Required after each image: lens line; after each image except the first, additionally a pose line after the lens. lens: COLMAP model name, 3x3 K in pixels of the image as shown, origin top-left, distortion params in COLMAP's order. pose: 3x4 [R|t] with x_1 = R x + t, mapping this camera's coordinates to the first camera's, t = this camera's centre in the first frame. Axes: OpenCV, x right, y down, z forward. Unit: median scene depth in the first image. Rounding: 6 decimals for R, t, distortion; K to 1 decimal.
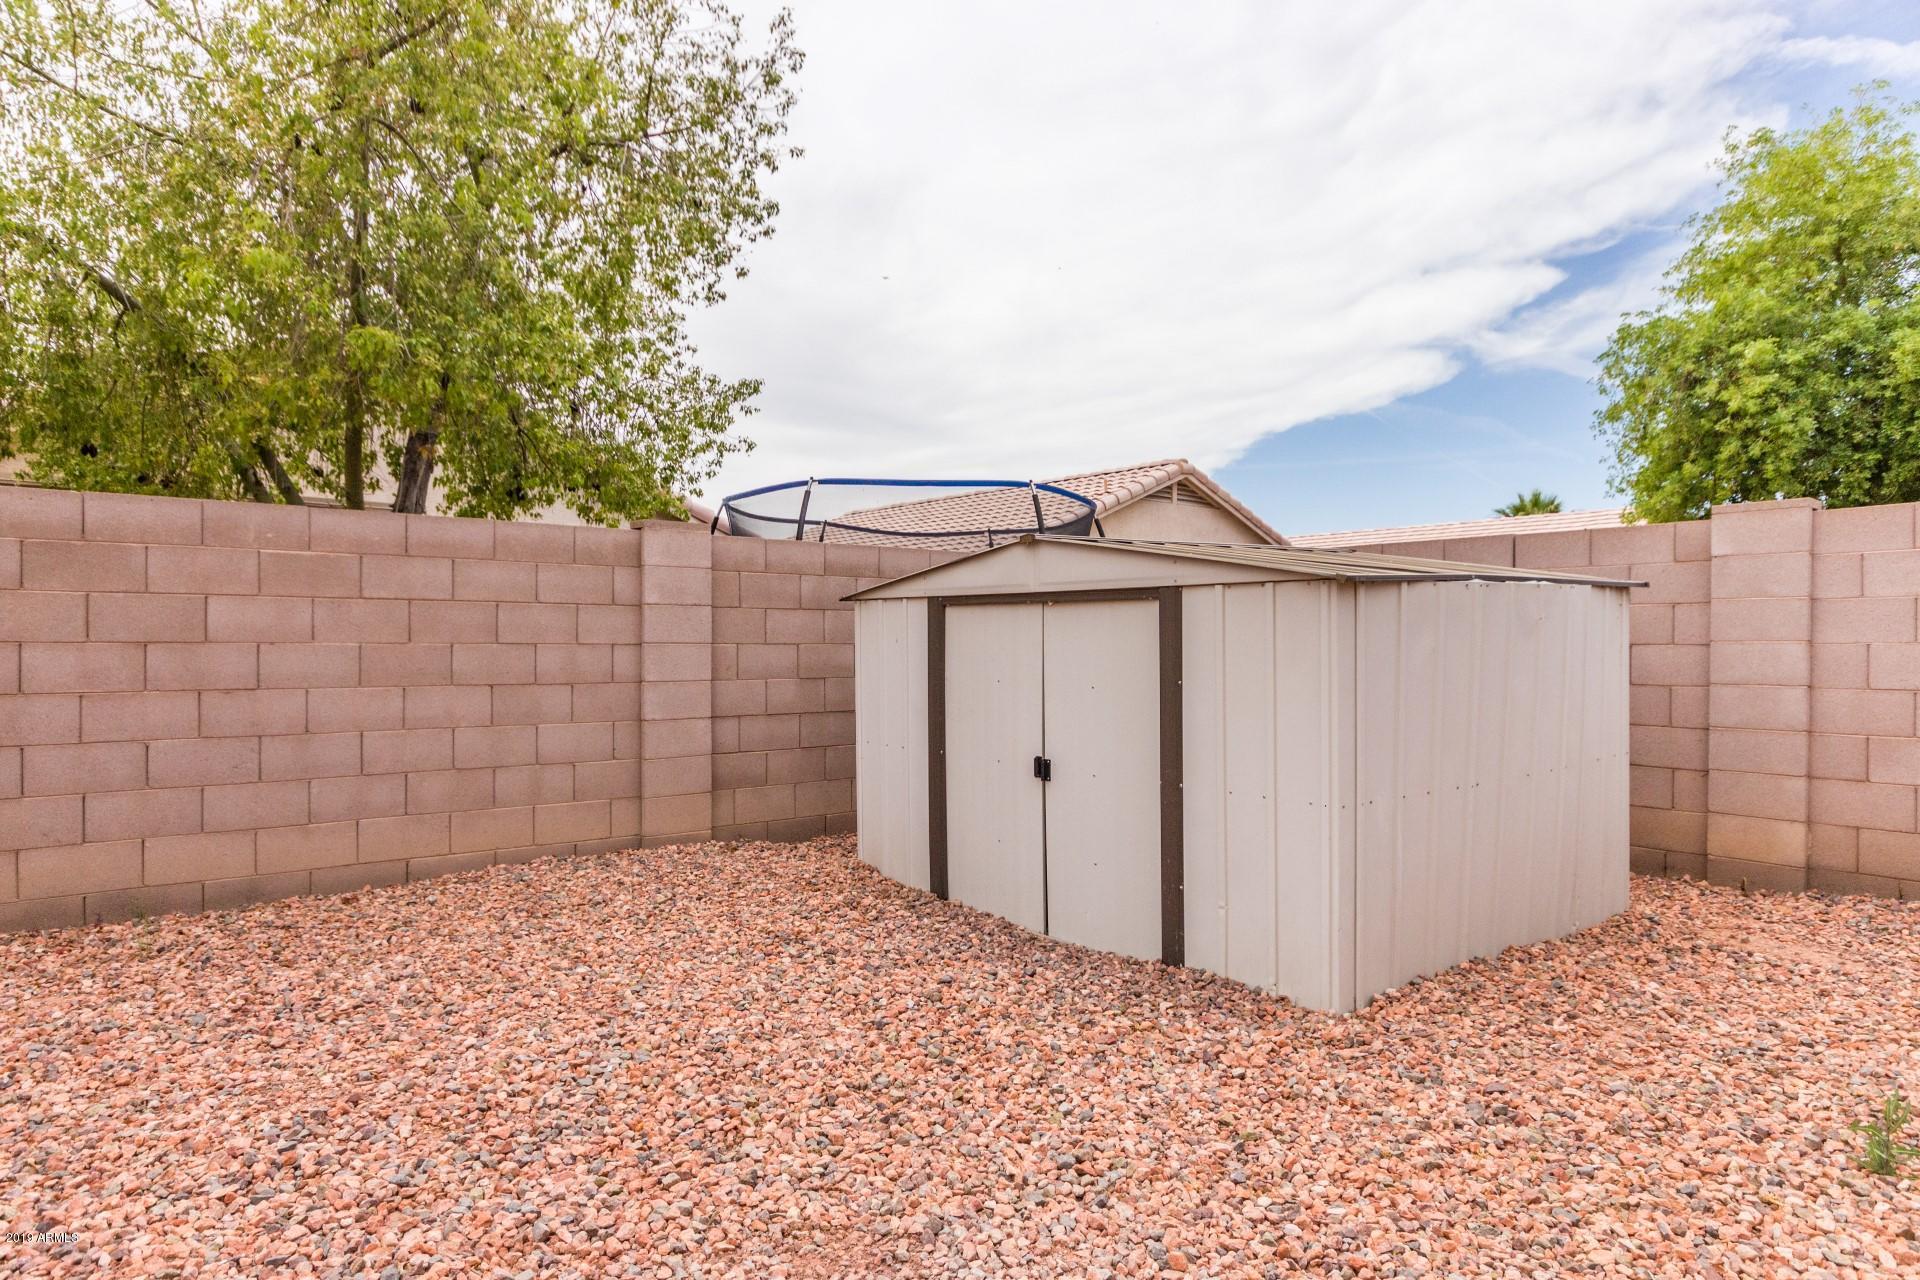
lens RADIAL K [[1080.5, 0, 960.0], [0, 1080.5, 640.0], [0, 0, 1]] dist [0.003002, 0.001811]
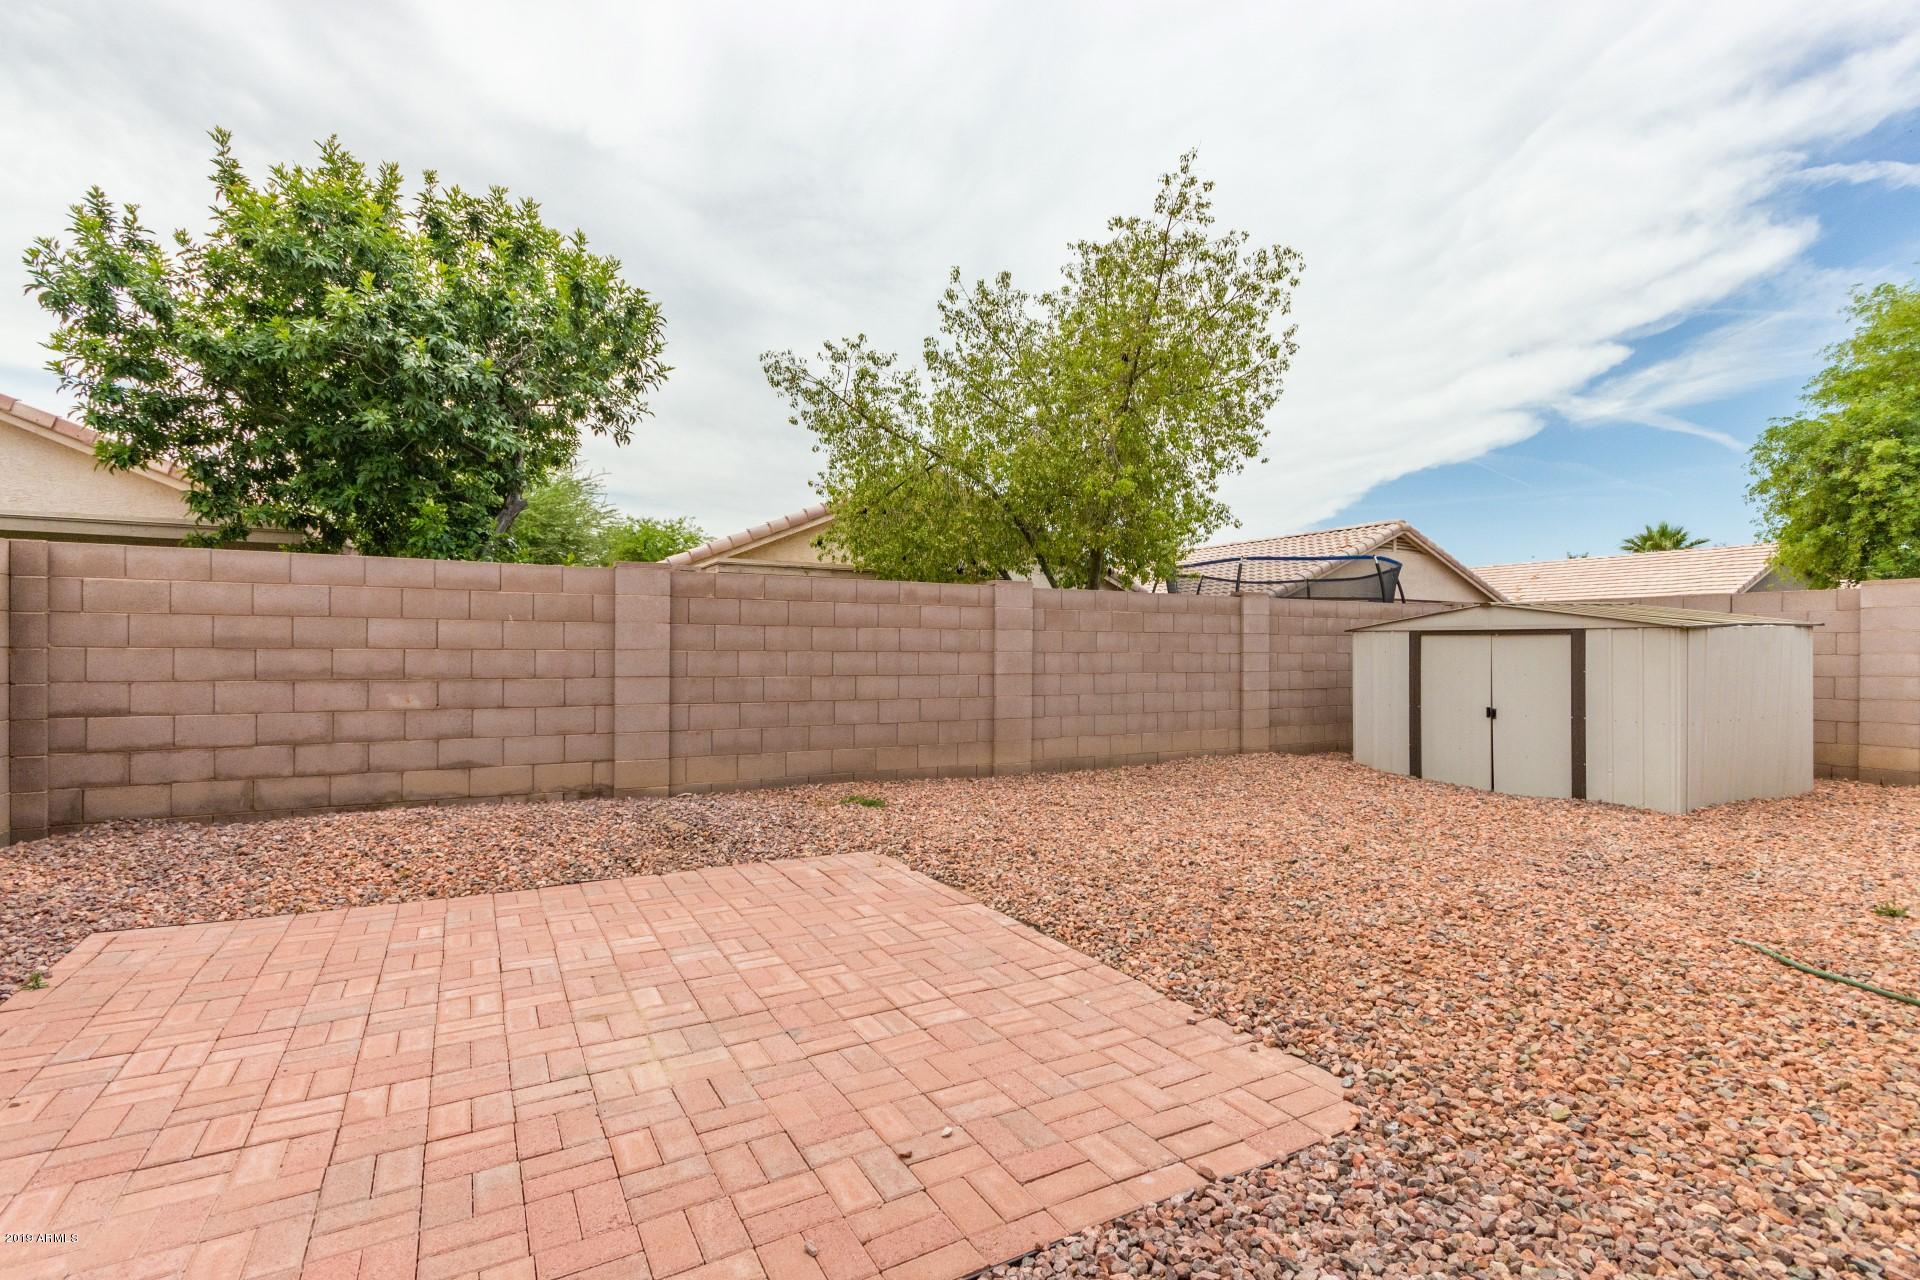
lens RADIAL K [[860.1, 0, 960.0], [0, 860.1, 640.0], [0, 0, 1]] dist [-0.001074, -0.000685]
pose [[0.982938, -0.000260, -0.183938, -0.480442], [-0.001151, 0.999971, -0.007564, -0.007638], [0.183935, 0.007646, 0.982909, -0.635794]]
